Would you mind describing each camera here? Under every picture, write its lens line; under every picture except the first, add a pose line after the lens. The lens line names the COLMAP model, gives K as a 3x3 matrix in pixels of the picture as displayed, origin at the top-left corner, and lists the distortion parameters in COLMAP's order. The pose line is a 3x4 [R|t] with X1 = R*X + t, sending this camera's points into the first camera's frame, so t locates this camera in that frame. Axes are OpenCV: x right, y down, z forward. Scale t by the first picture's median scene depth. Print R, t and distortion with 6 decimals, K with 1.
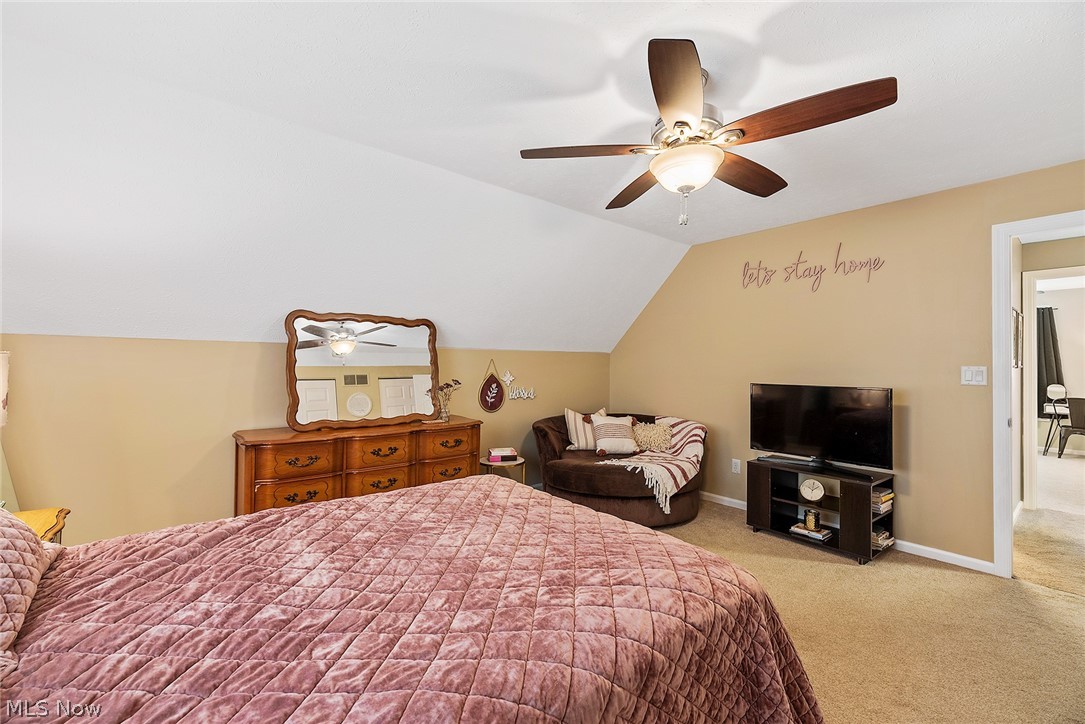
lens RADIAL K [[439.4, 0, 540.1], [0, 439.4, 361.4], [0, 0, 1]] dist [0.002157, 0.000123]
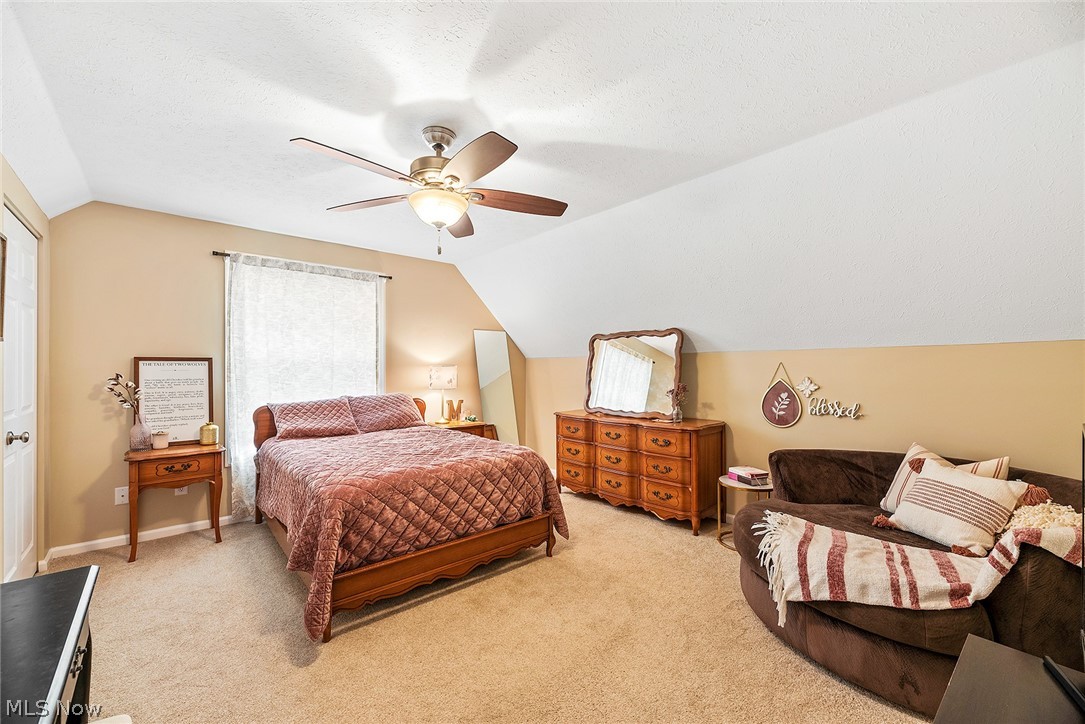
lens RADIAL K [[439.4, 0, 540.7], [0, 439.4, 366.8], [0, 0, 1]] dist [0.002157, 0.000123]
pose [[0.030161, -0.003727, -0.999538, 0.892573], [0.014150, 0.999894, -0.003301, -0.001075], [0.999445, -0.014044, 0.030210, 0.682709]]
